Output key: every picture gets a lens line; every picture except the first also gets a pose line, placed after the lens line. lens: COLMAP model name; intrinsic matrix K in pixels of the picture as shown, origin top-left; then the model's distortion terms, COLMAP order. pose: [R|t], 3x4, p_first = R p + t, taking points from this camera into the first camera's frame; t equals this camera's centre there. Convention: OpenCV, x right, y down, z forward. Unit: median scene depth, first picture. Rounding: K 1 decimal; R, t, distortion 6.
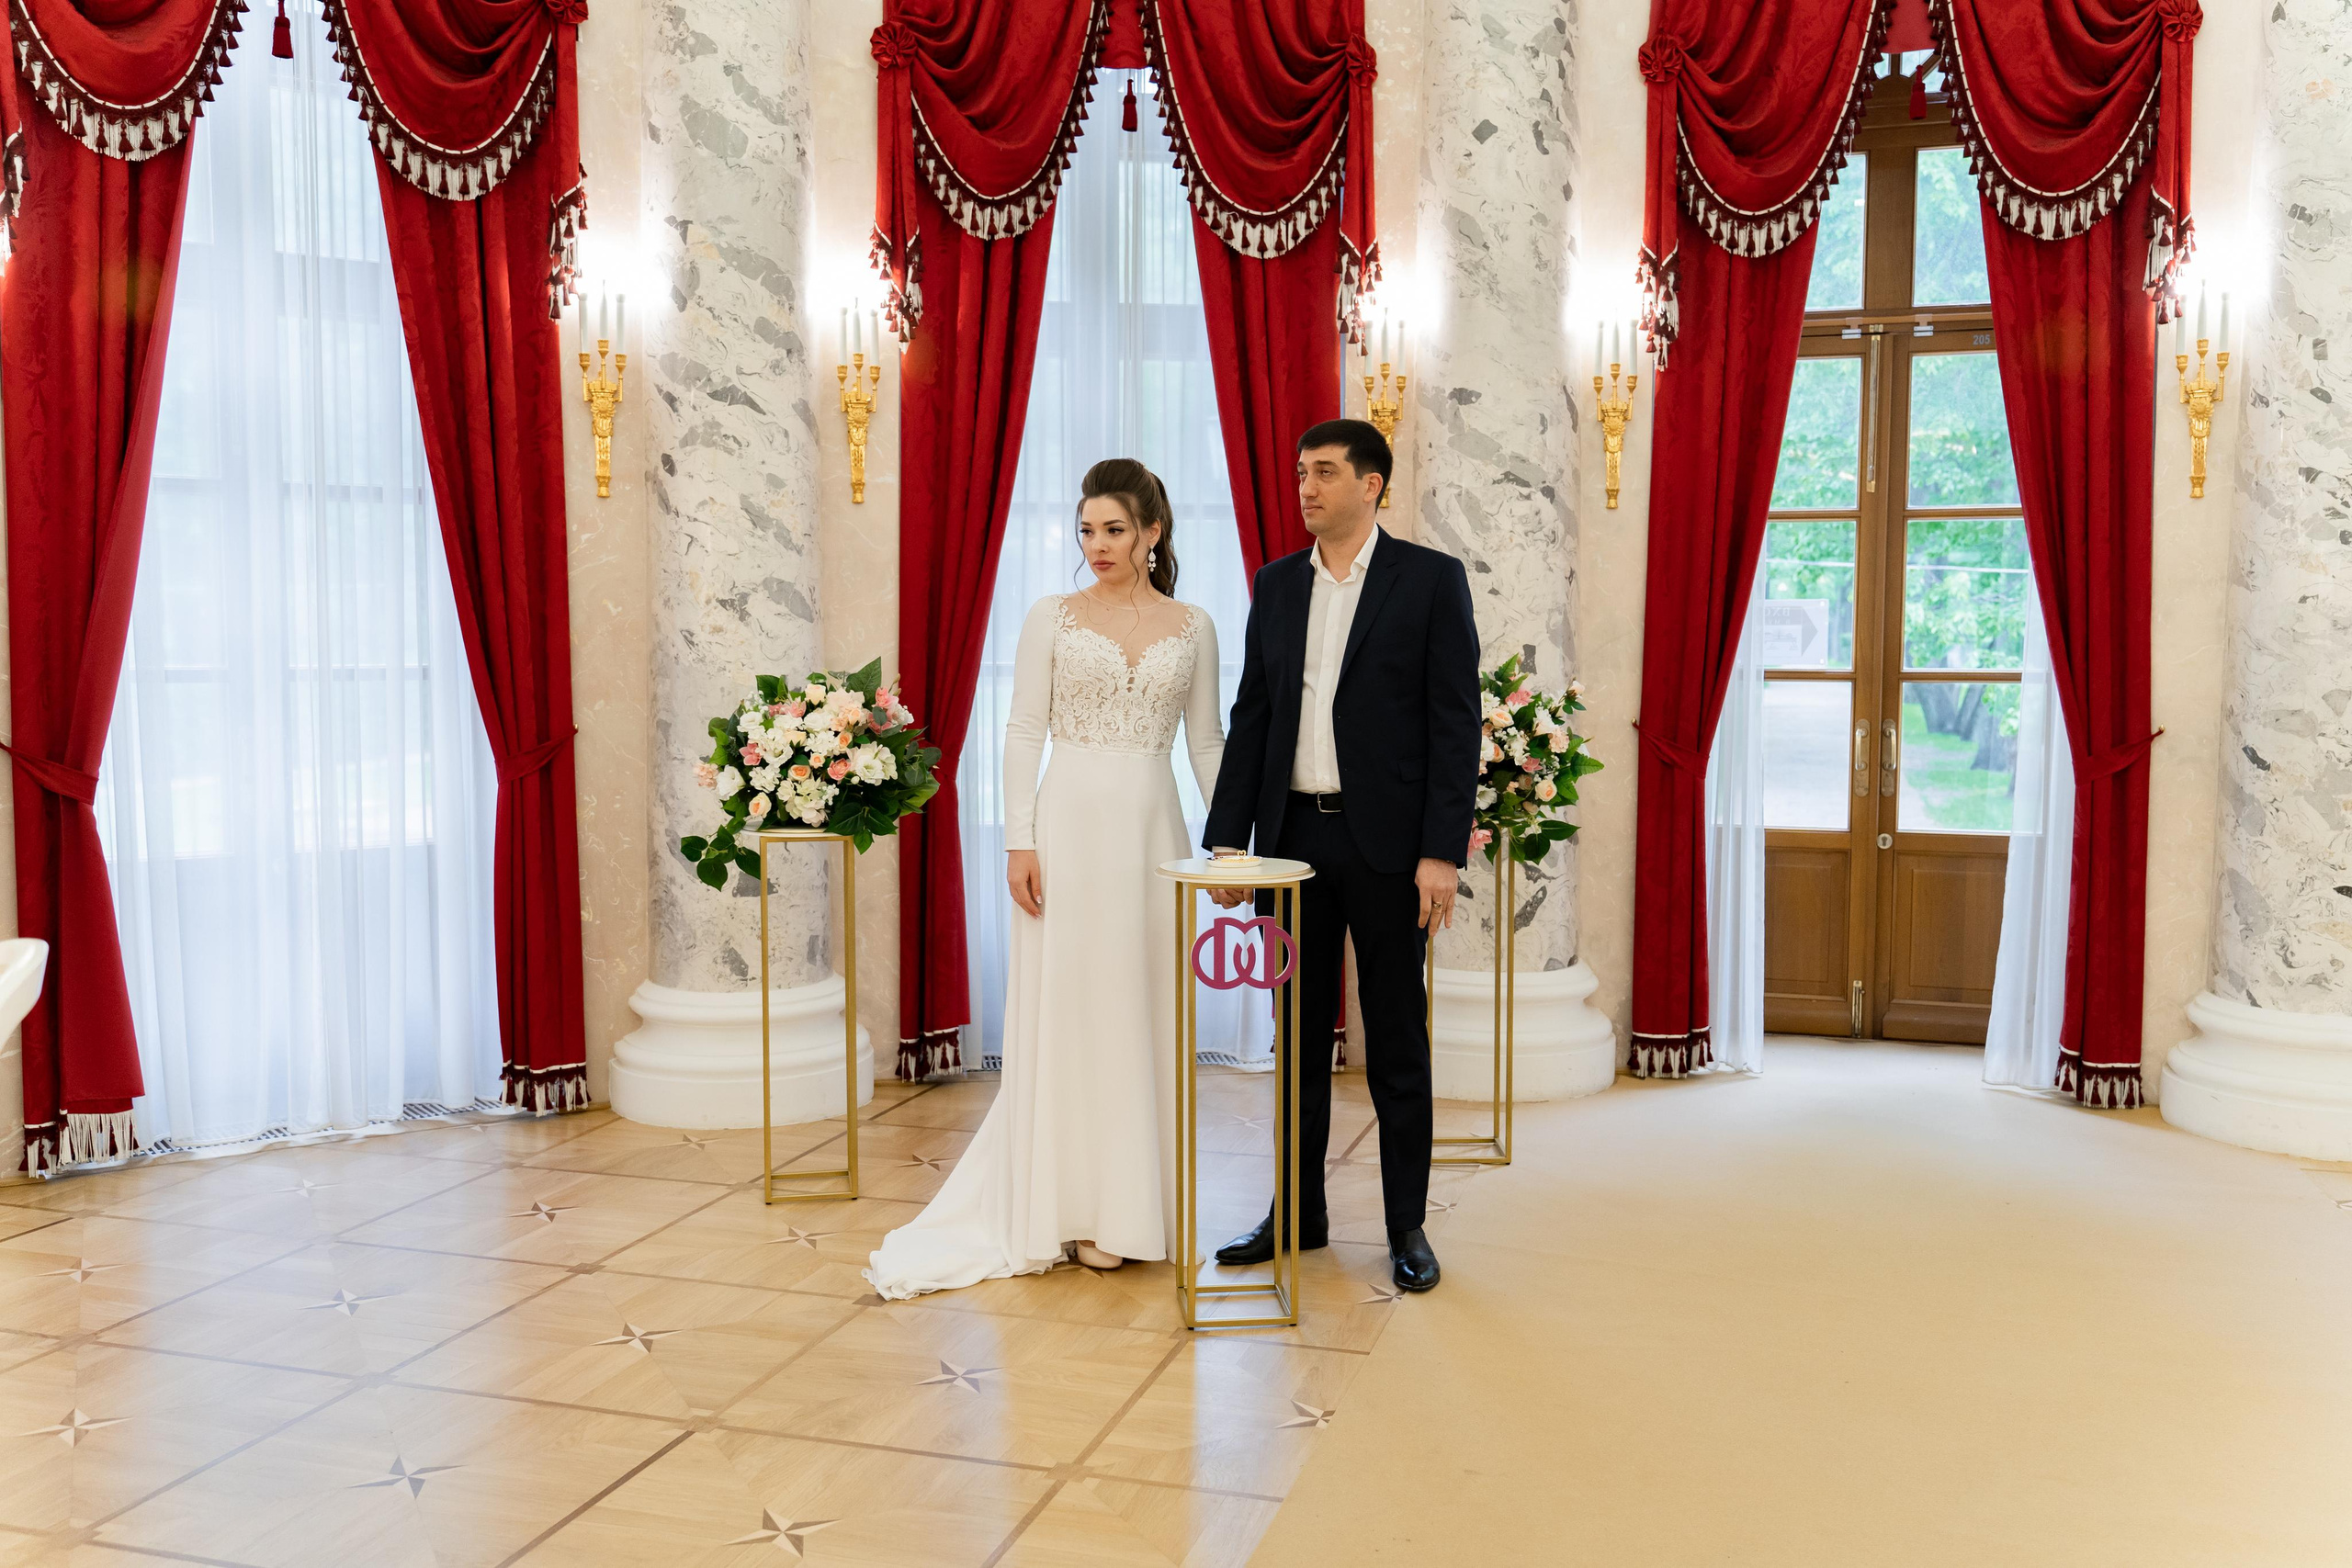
lens RADIAL K [[2007.5, 0, 1175.4], [0, 2007.5, 787.6], [0, 0, 1]] dist [0.011471, -0.011028]
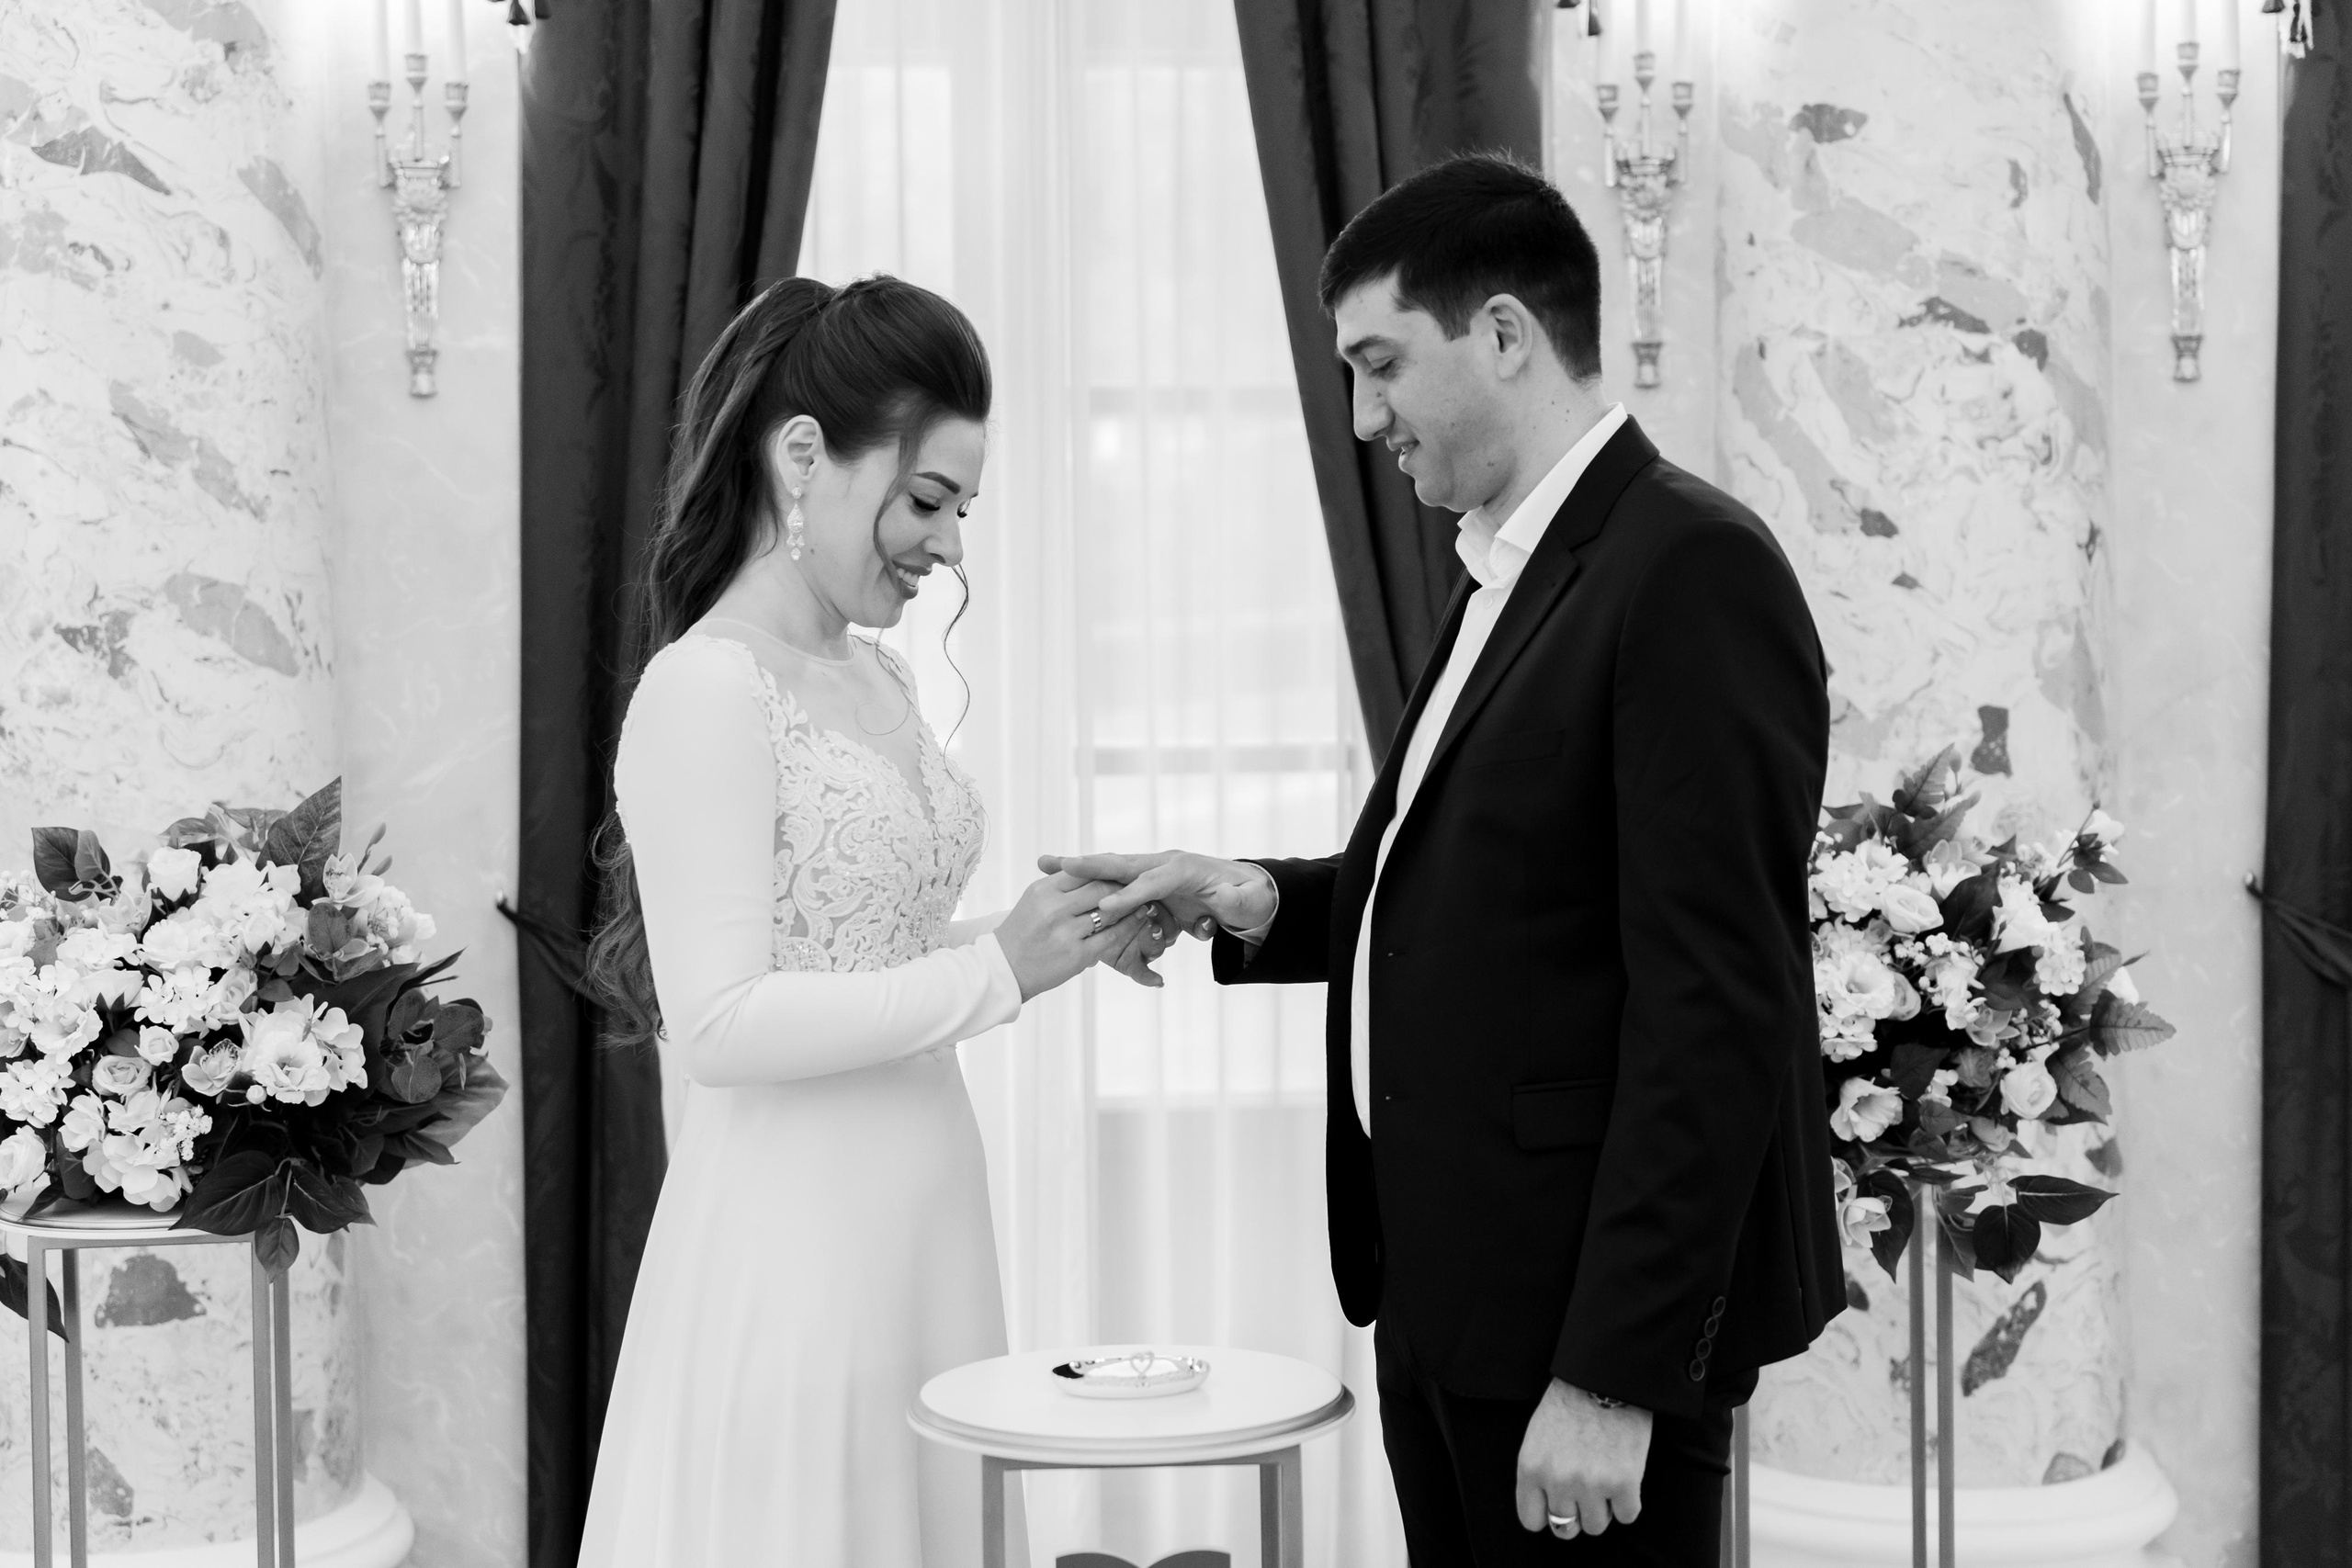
lens RADIAL K [[3616.9, 0, 1183.9], [0, 3616.9, 746.9], [0, 0, 1]] dist [-0.001448, 0.000000]
pose [[0.998084, -0.010311, -0.061005, 0.053109], [0.007793, 0.999113, -0.041374, -0.032477], [0.061378, 0.040820, 0.997280, 0.234388]]
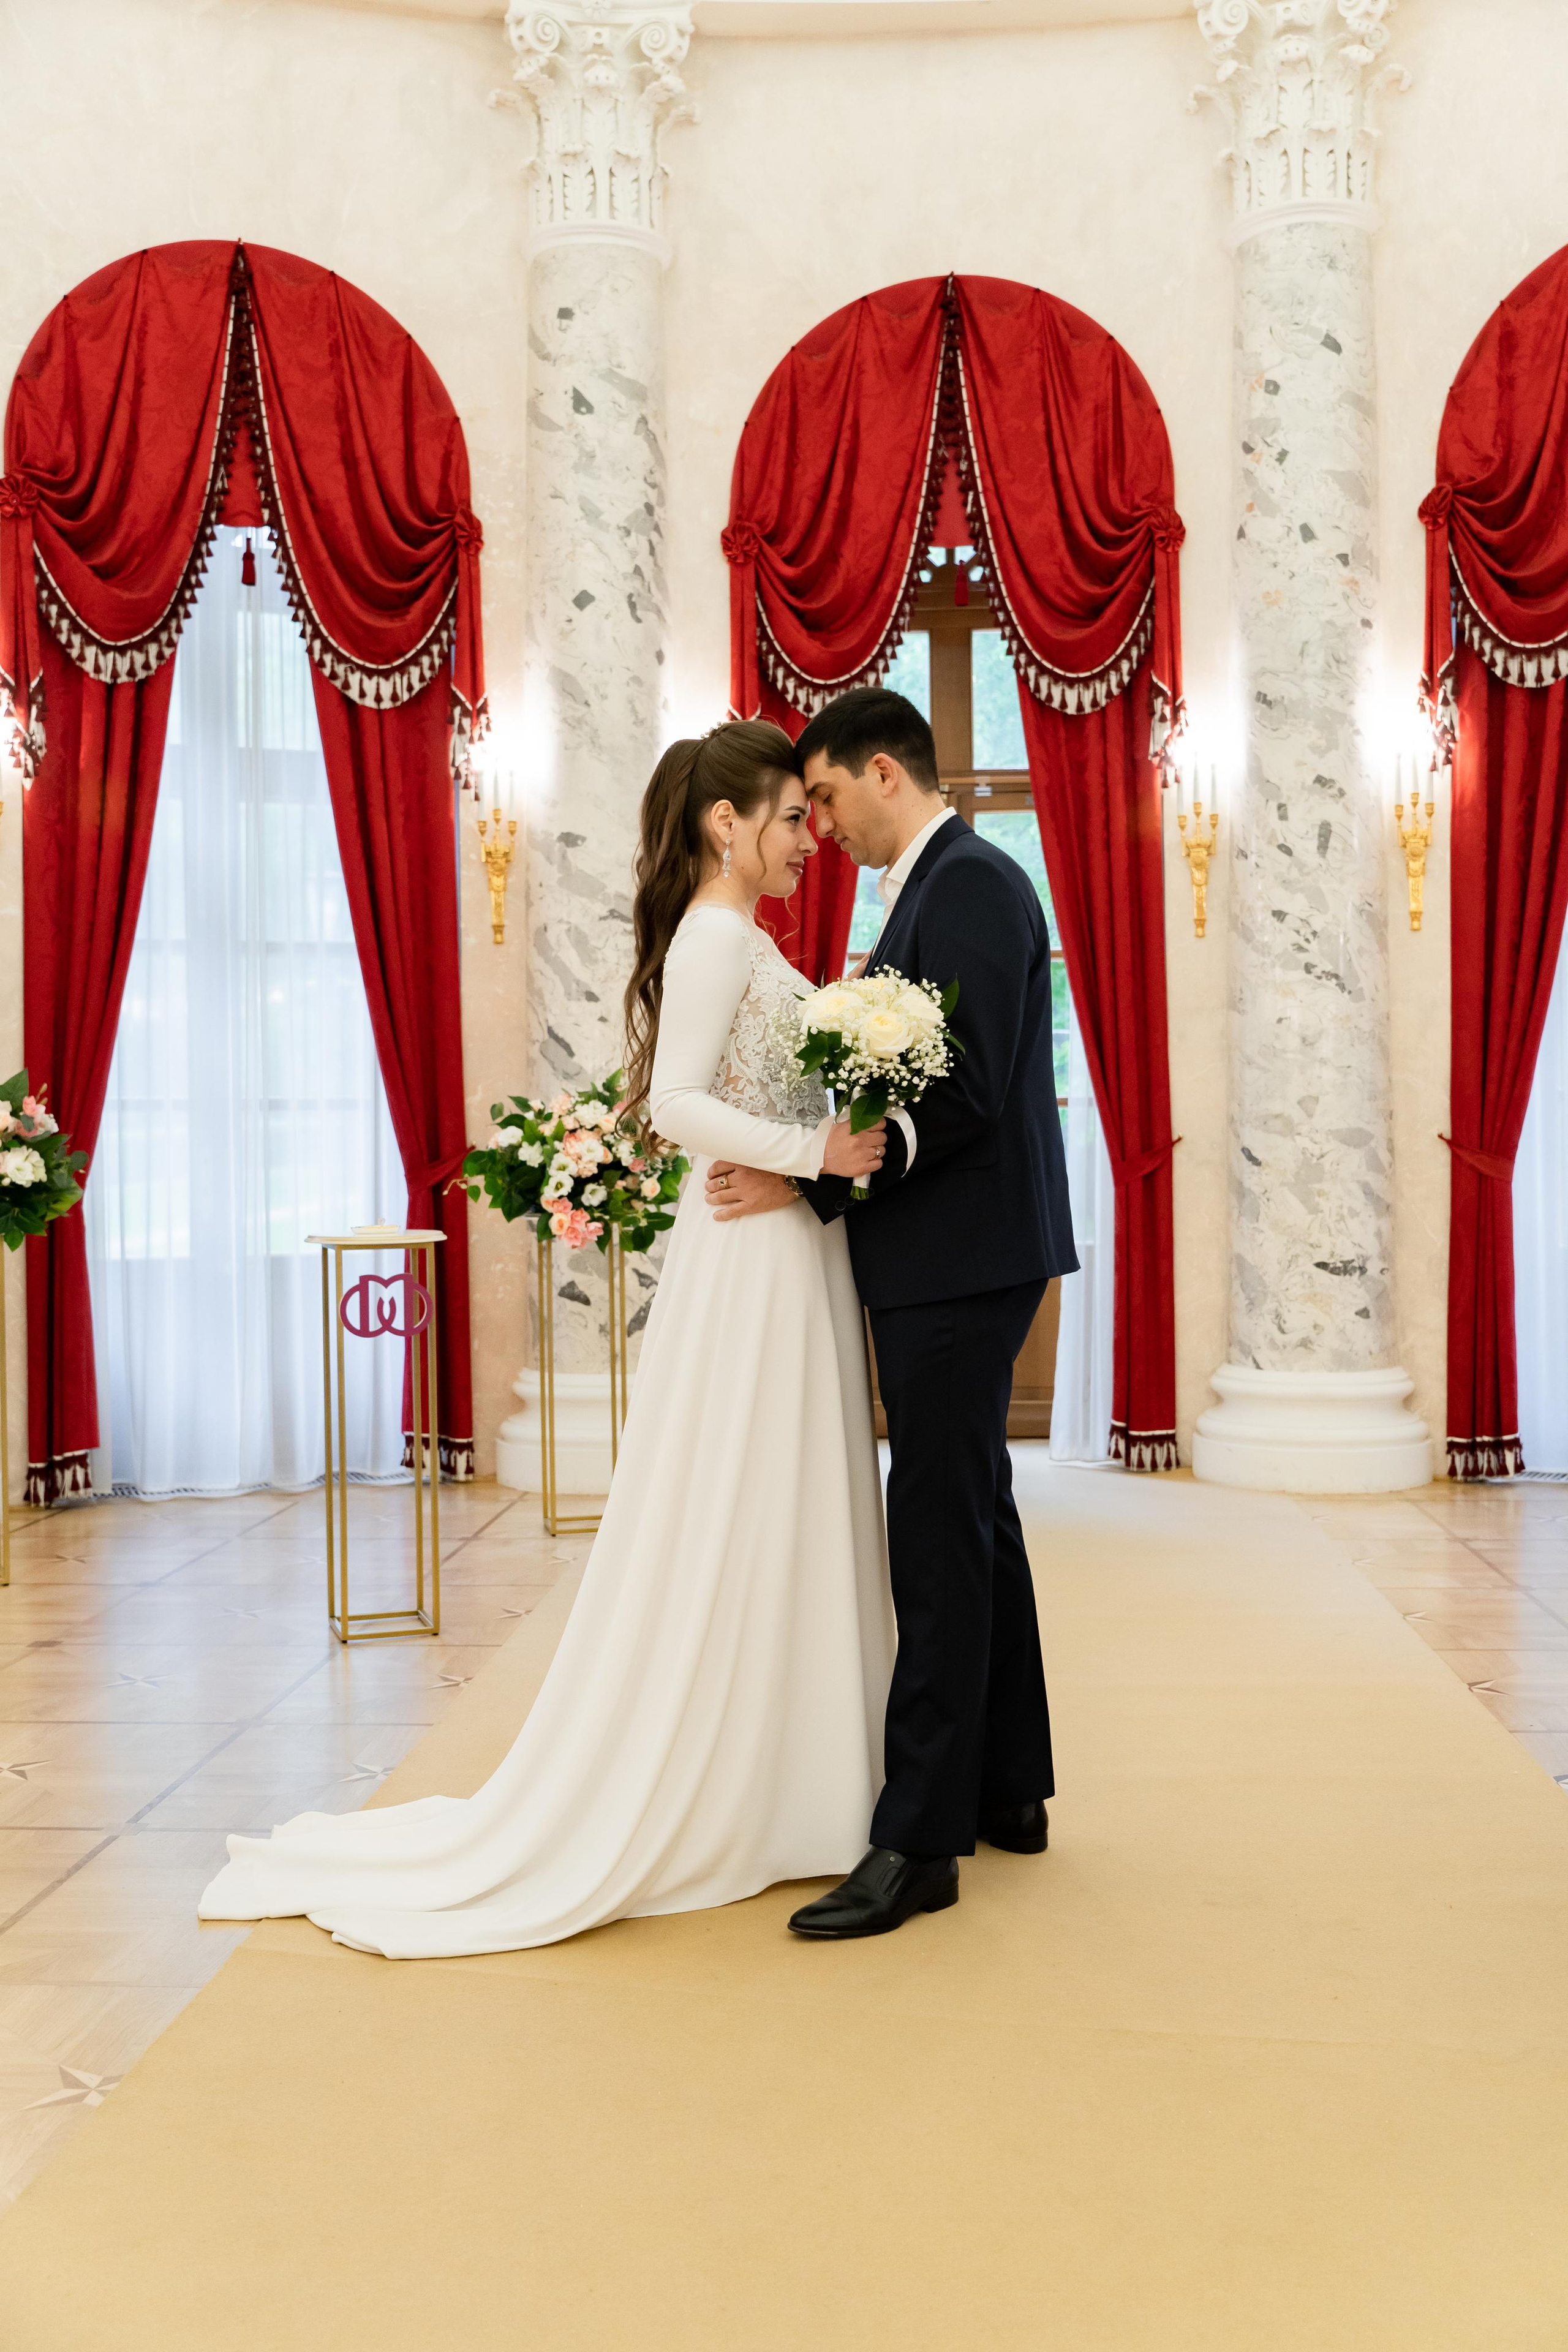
lens RADIAL K [[2298.0, 0, 797.1], [0, 2298.0, 1176.9], [0, 0, 1]] dist [-0.010207, 0.000000]
pose [[0.973248, -0.016150, 0.229189, -0.023928], [0.029341, 0.998095, -0.054264, 0.056633], [-0.227877, 0.059537, 0.971868, -0.217136]]
